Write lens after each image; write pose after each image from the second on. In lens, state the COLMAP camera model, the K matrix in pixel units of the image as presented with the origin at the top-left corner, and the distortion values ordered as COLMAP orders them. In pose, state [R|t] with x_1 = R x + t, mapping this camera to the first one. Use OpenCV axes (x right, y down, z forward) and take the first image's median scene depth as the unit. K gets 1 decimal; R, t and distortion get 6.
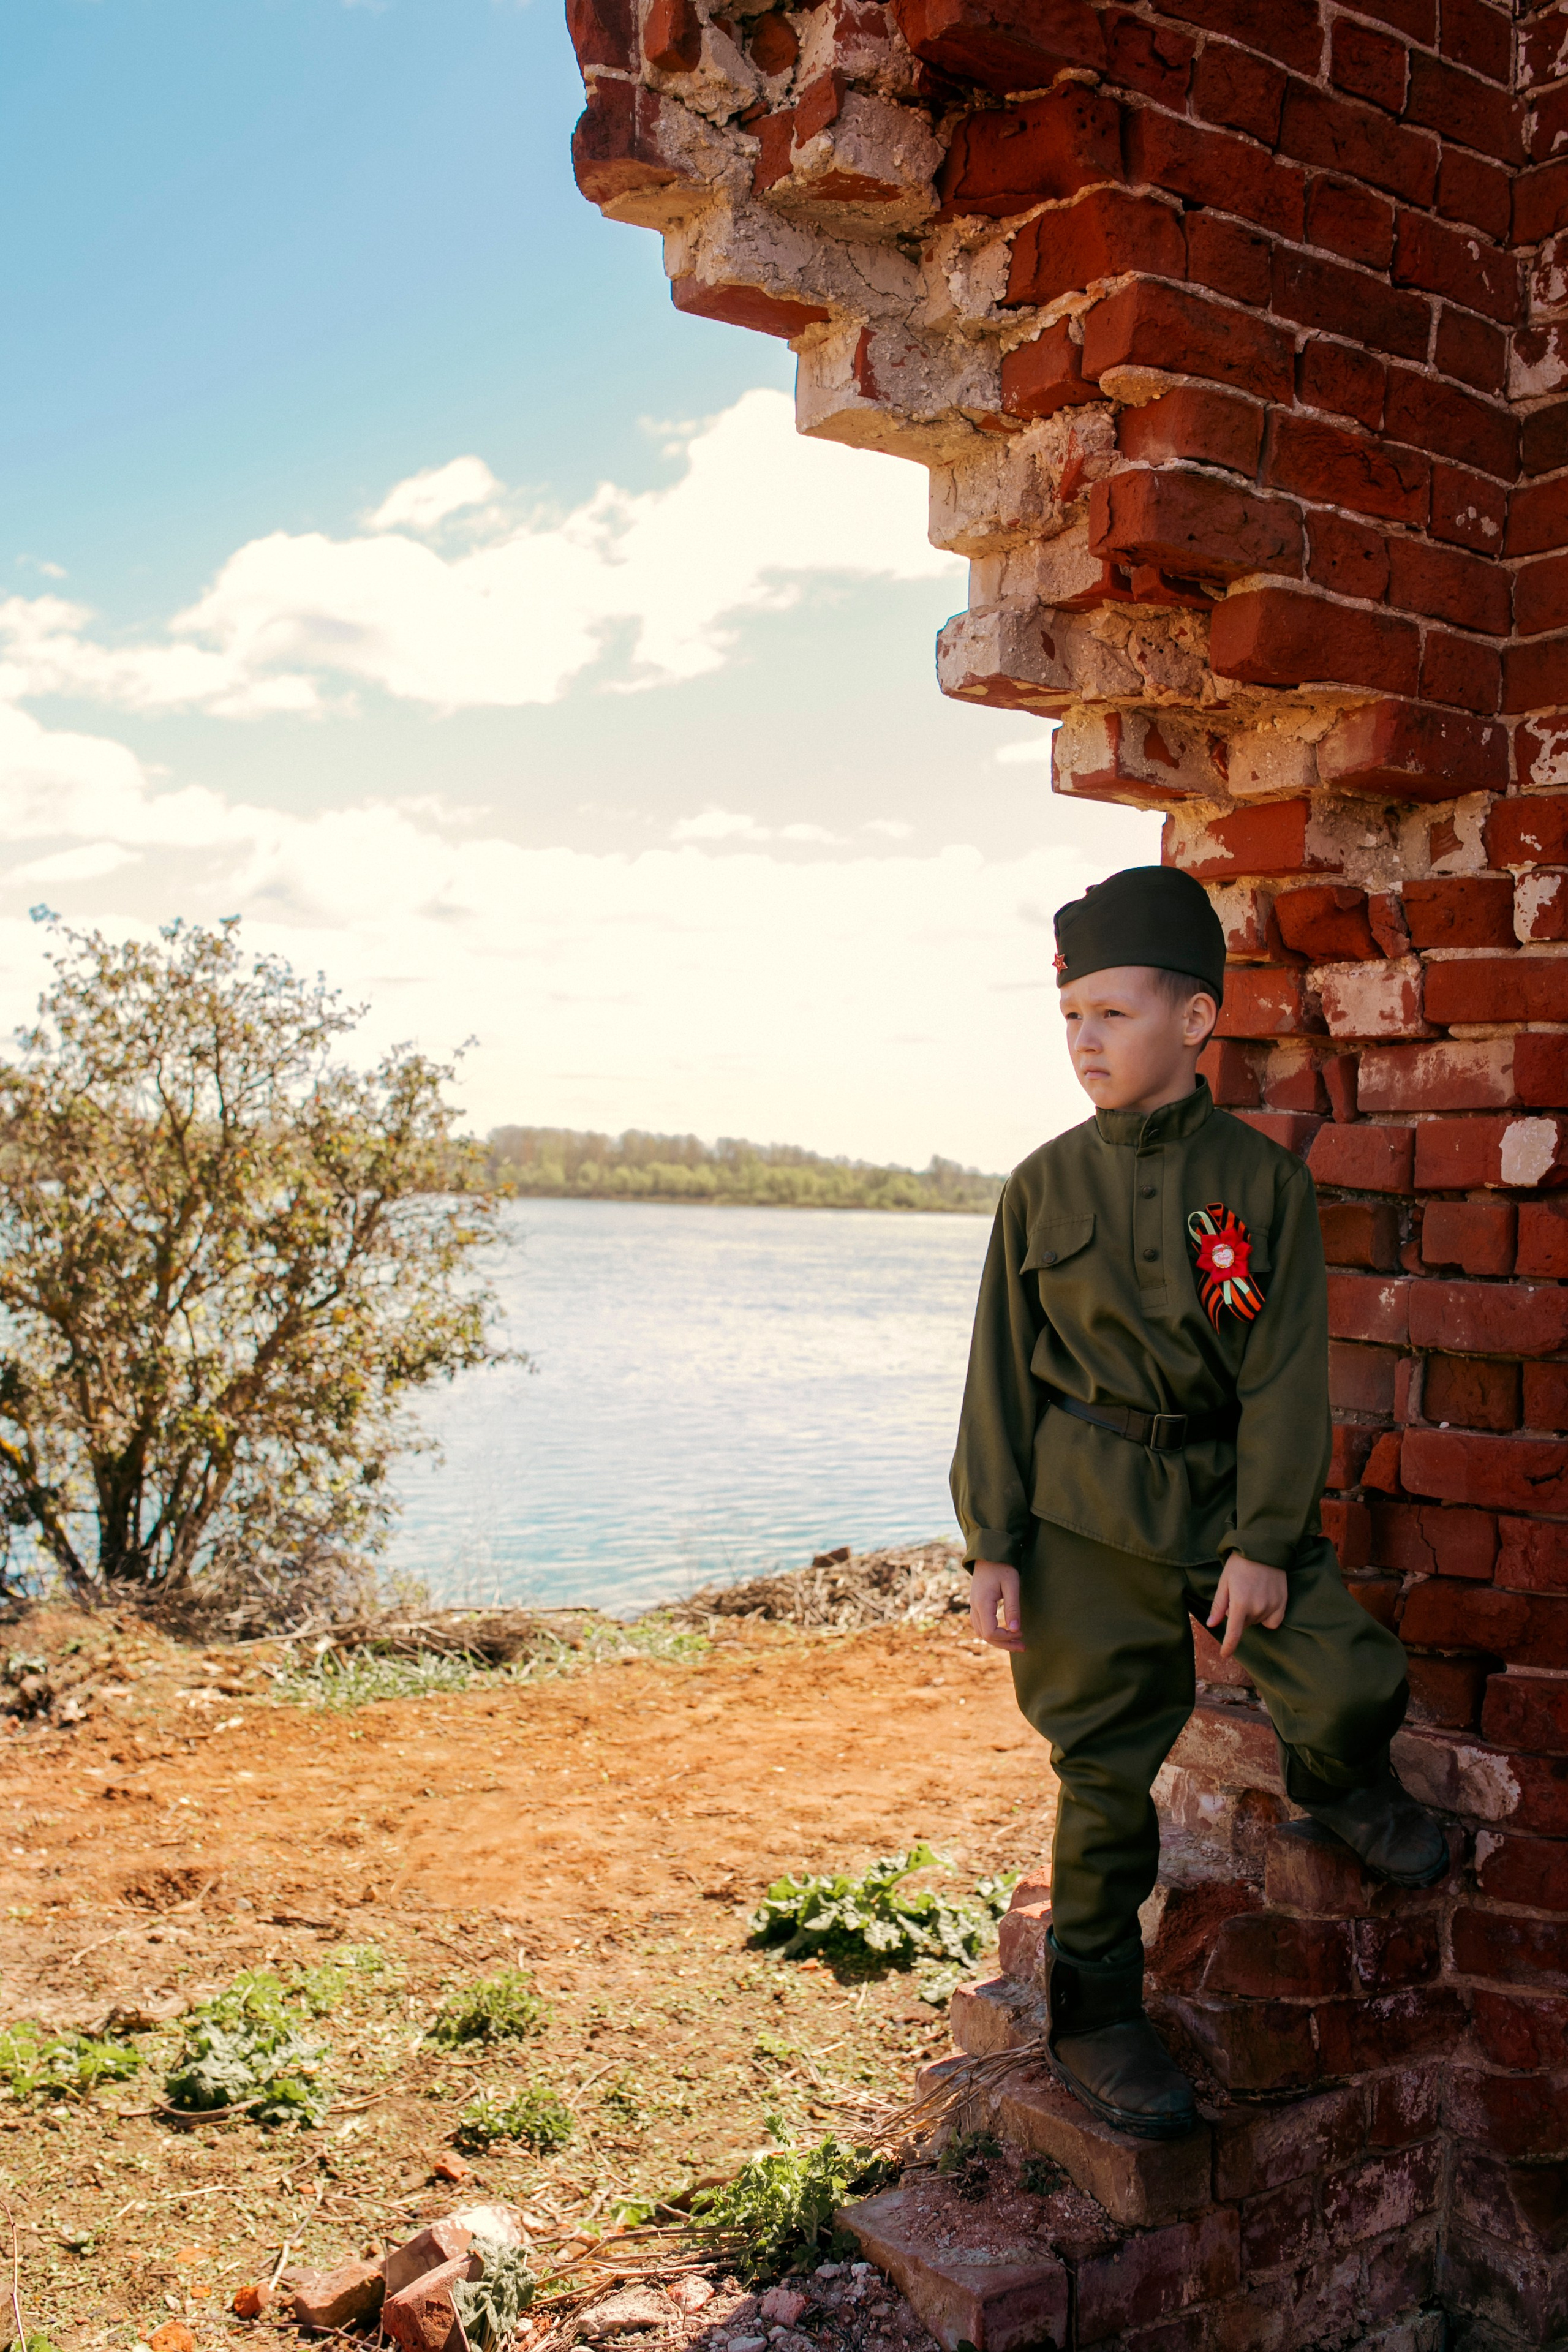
lens RADIAL K [[2176.5, 0, 738.5], [0, 2176.5, 1190.1], [0, 0, 1]] dist [-0.065662, 0.083303]
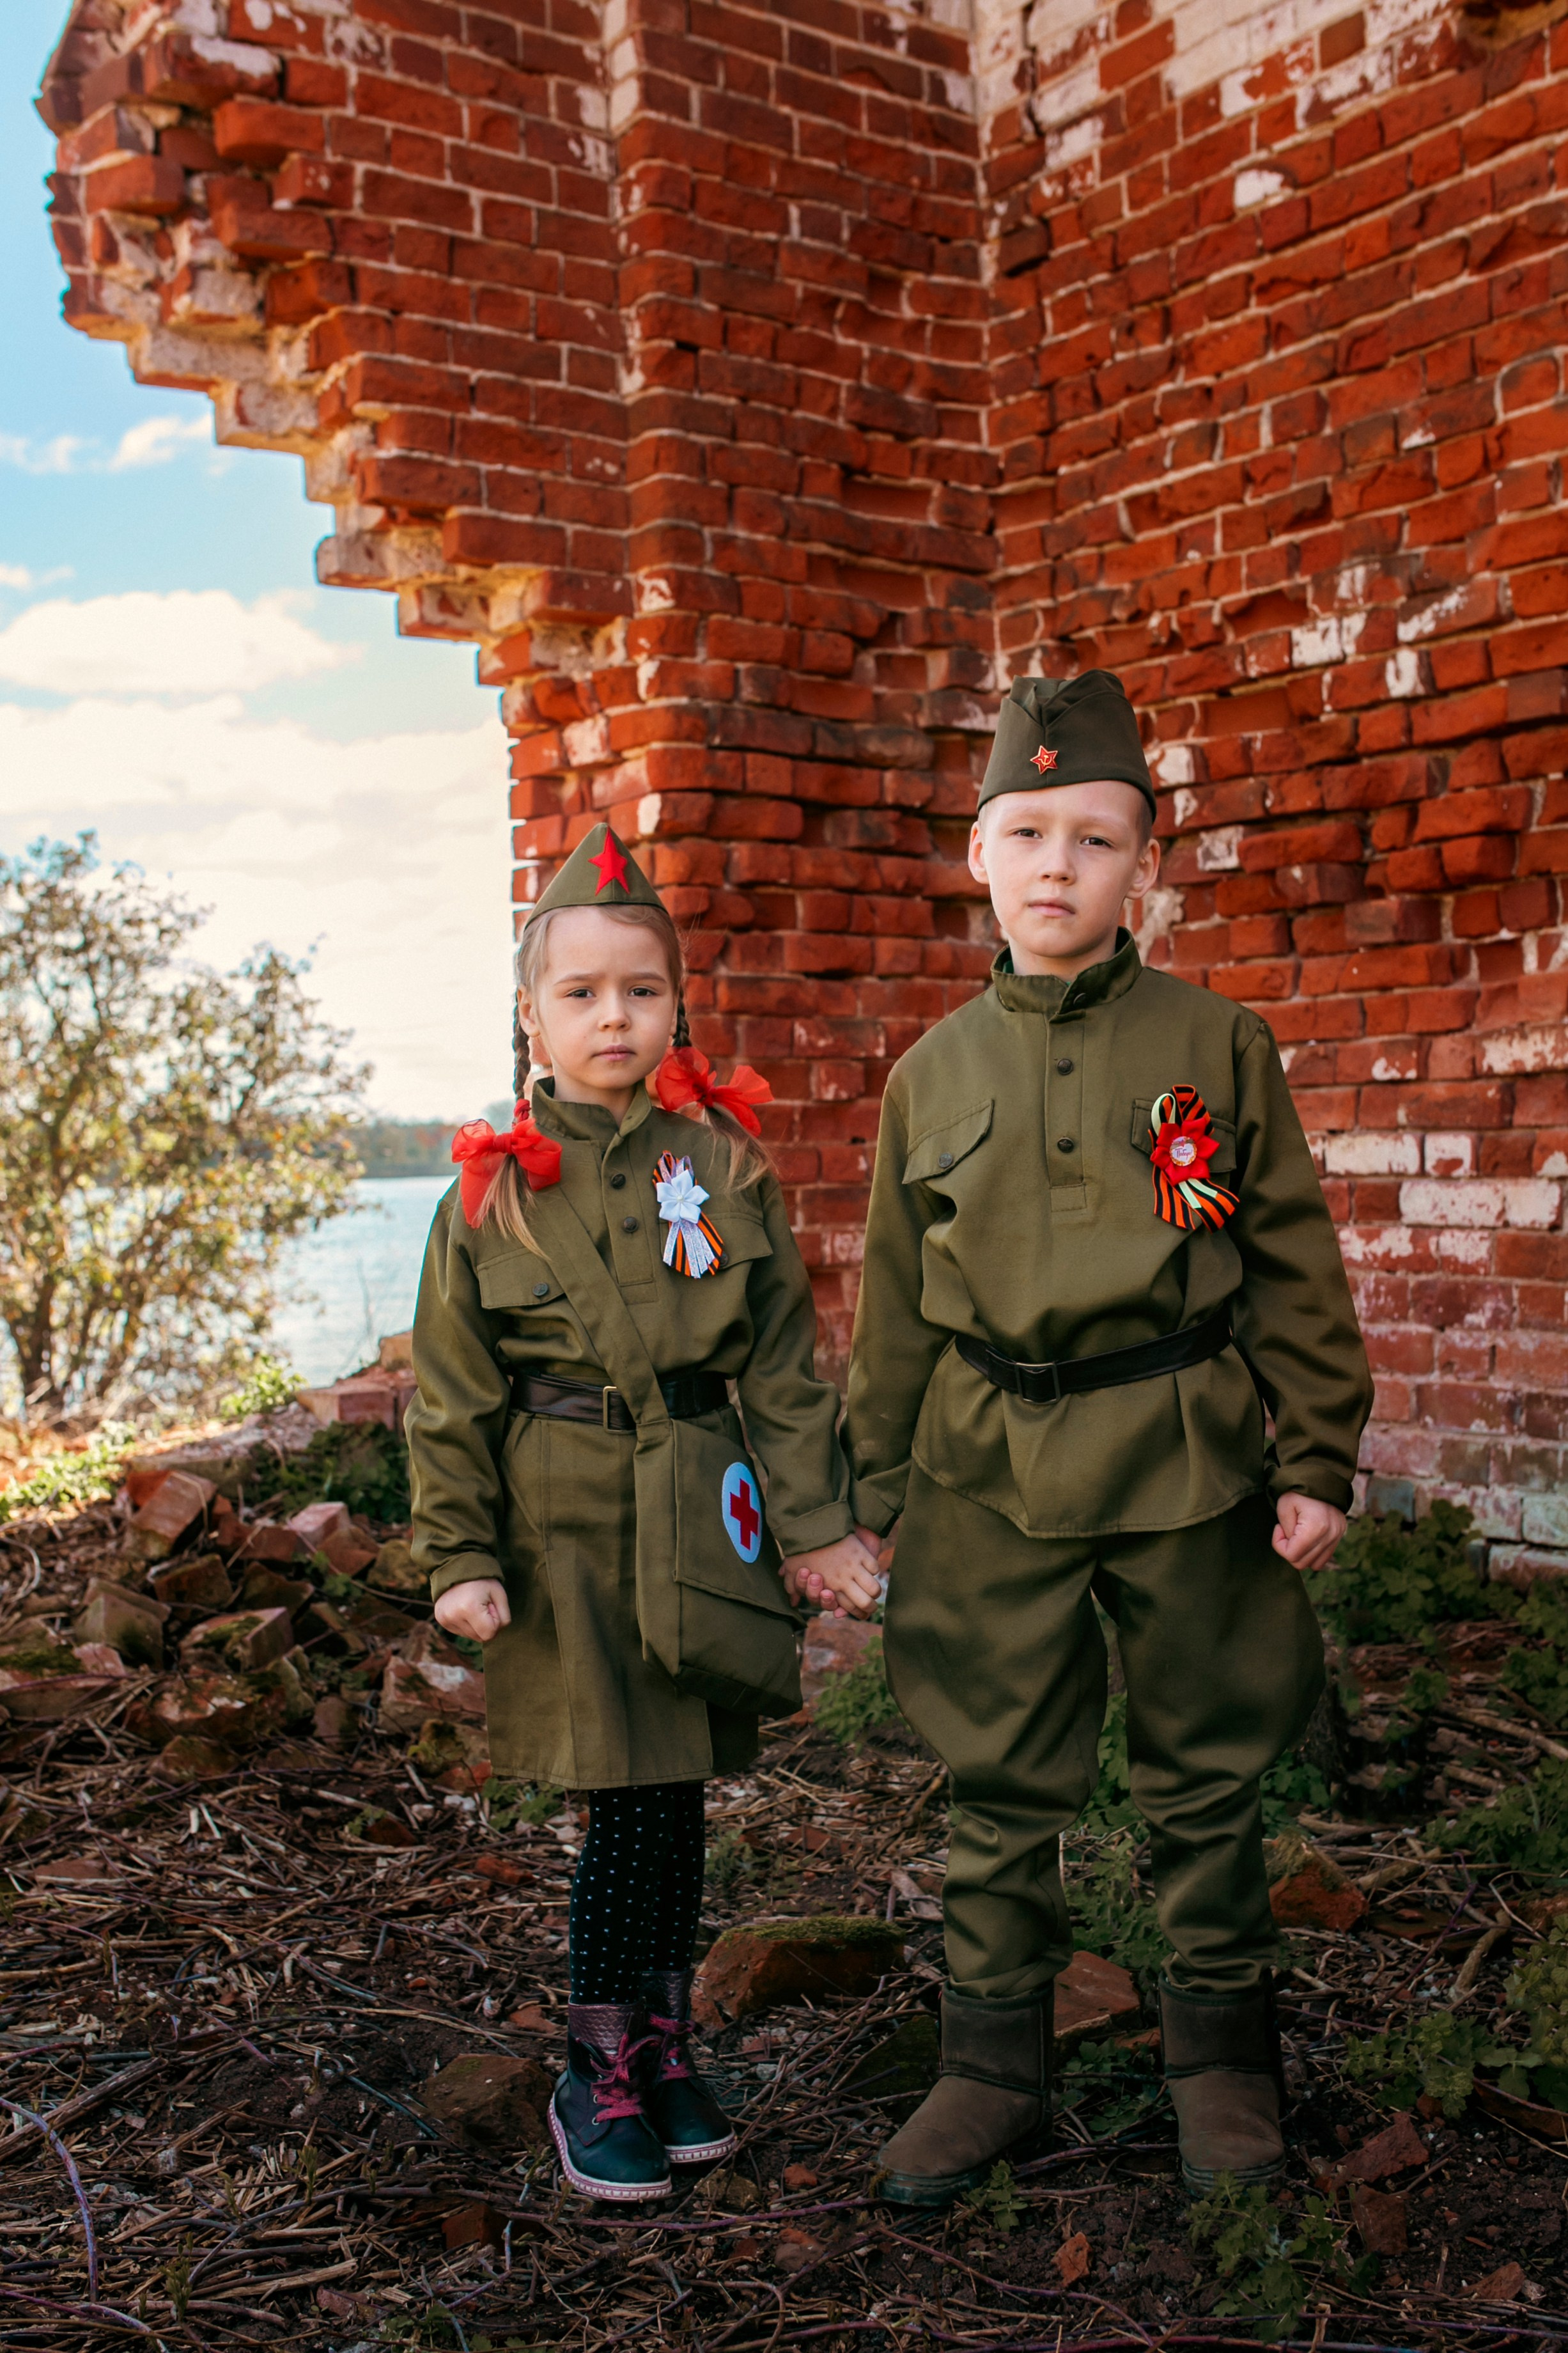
lens RADIAL K [[2369.4, 0, 792.9], [0, 2369.4, 1276.2], [0, 0, 1]] dist [-0.069460, 0.092155]
pose [[0.997765, -0.066553, 0.005990, 0.435677], [0.066183, 0.996612, 0.048838, 0.272589], [-0.009220, -0.048333, 0.998789, -0.976227]]
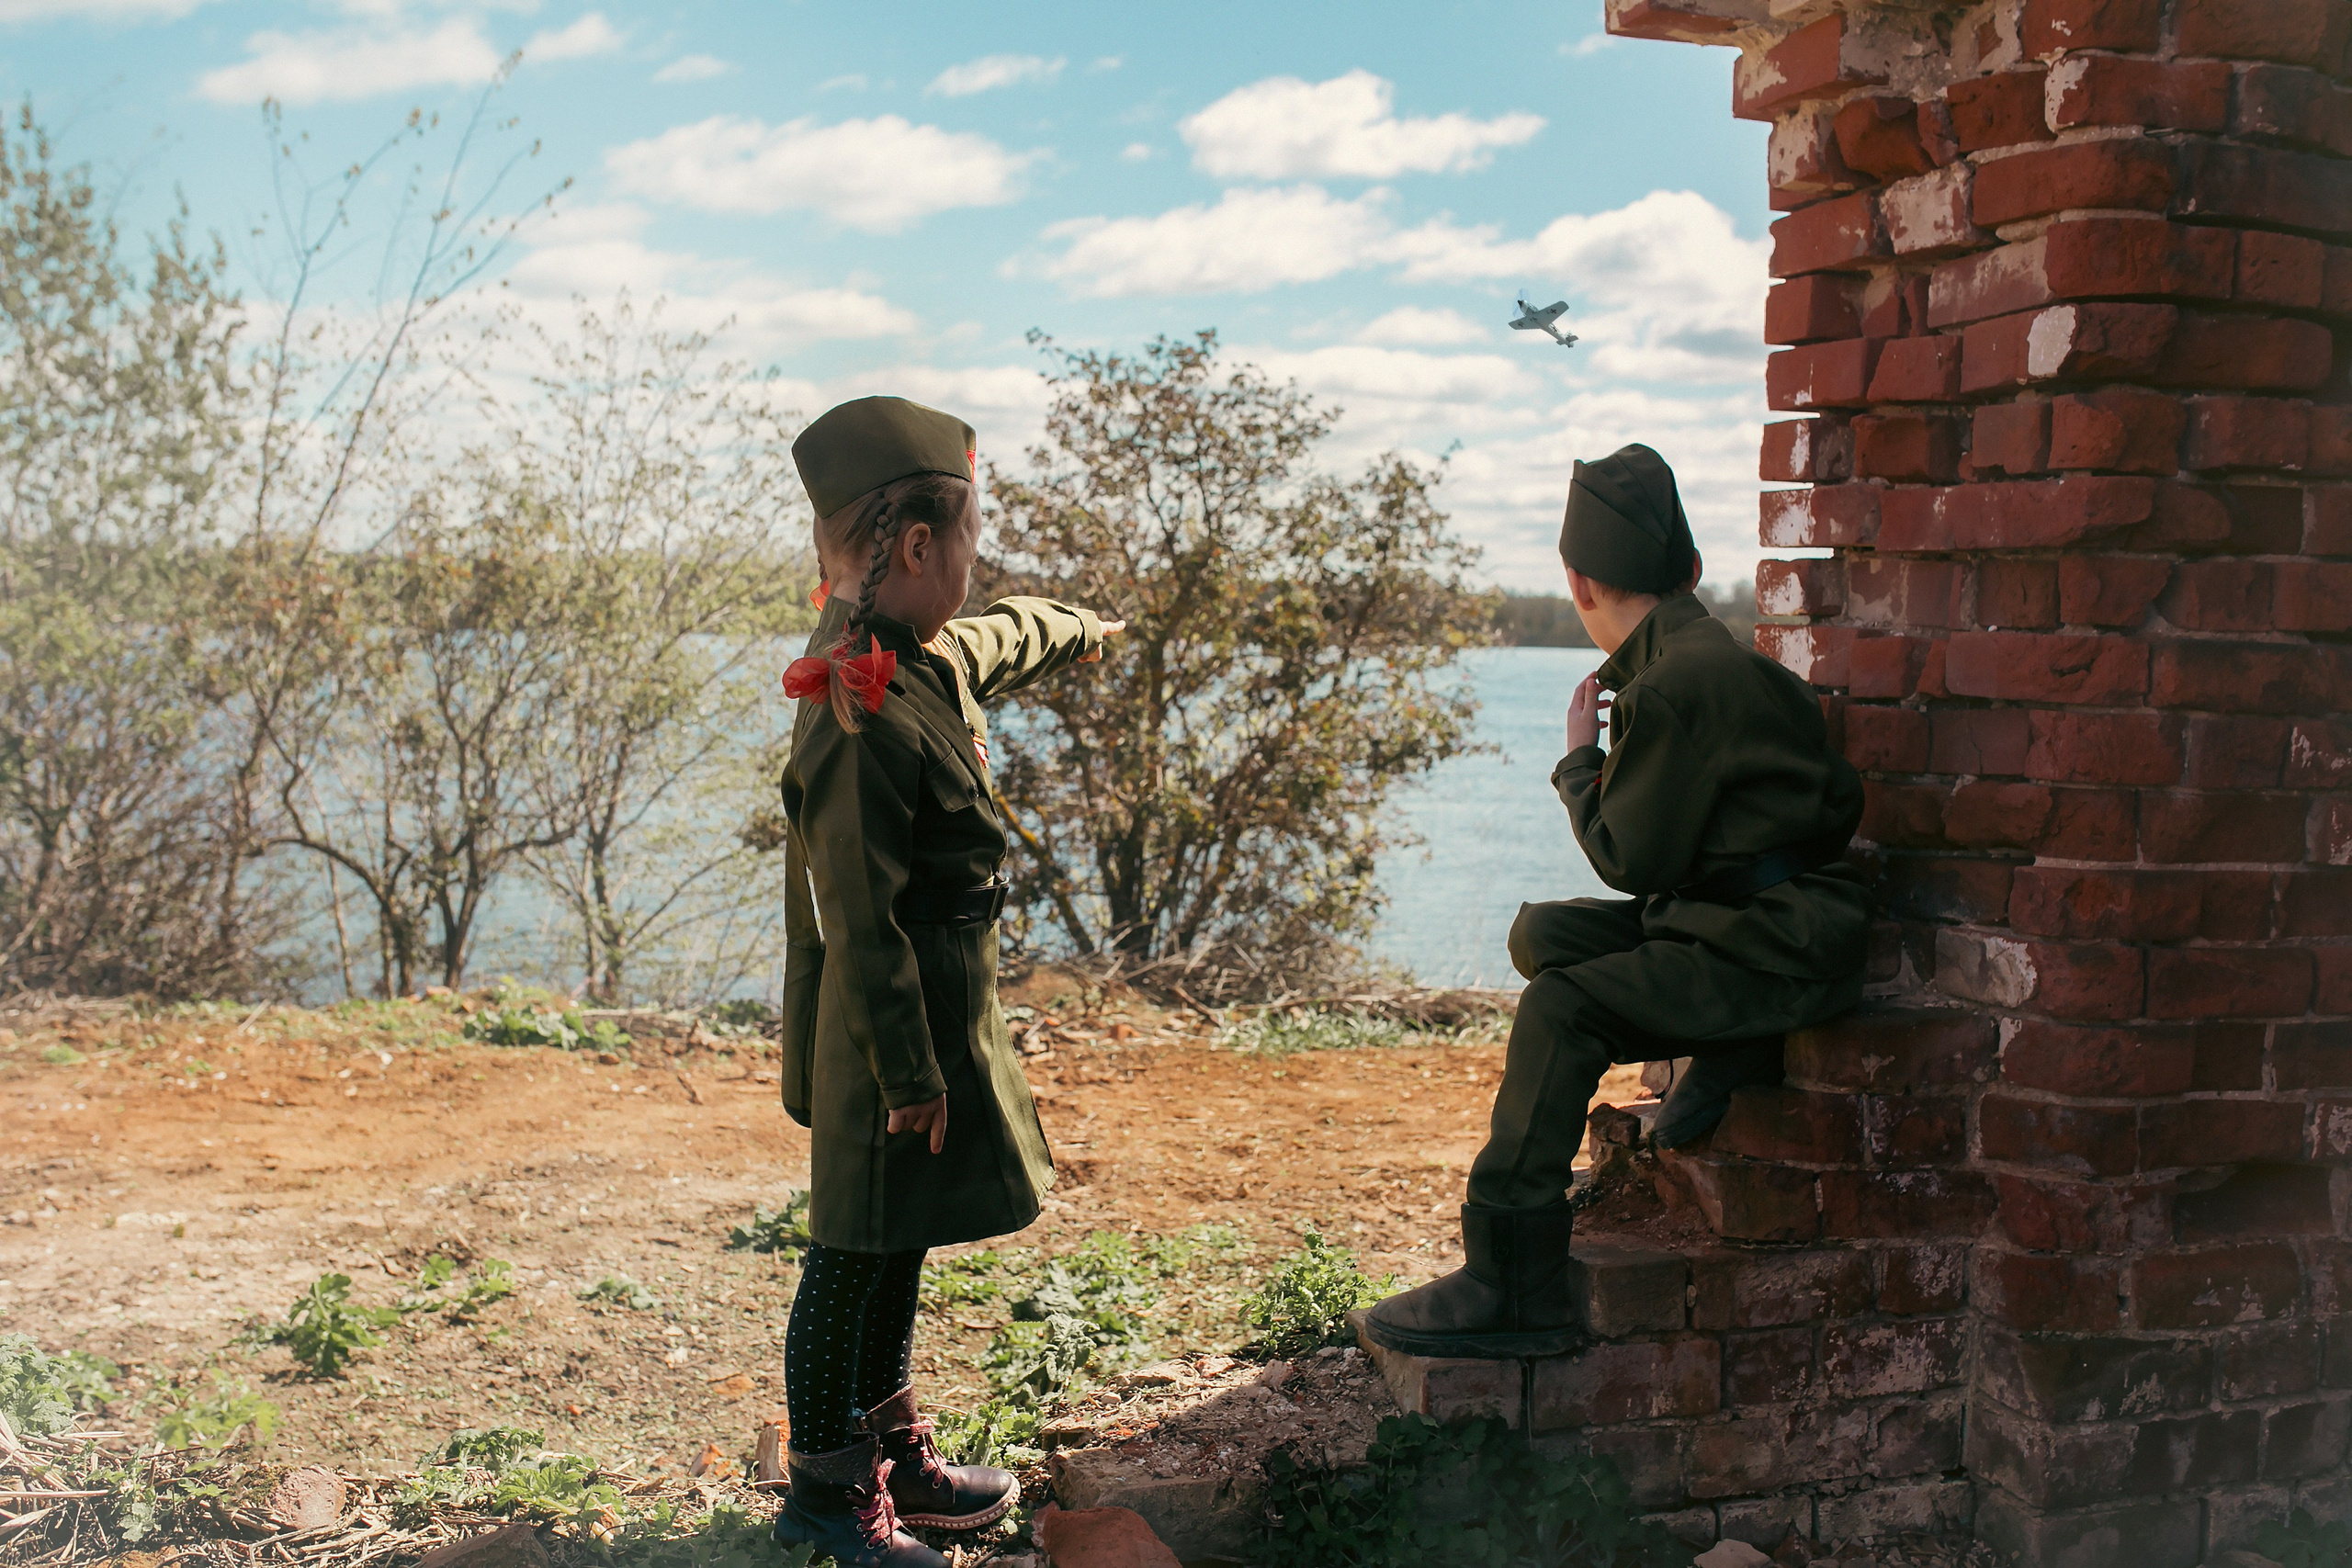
lens RADIAL K [[2176.3, 0, 1176.0], [0, 2176.3, 784.0], [0, 0, 1]] dist [-0.065662, 0.083303]
pose [[0.952423, 0.003514, -0.304759, 0.276550], [0.015387, 0.998104, 0.059596, 0.117524], [0.304391, -0.061450, 0.950563, -0.080773]]
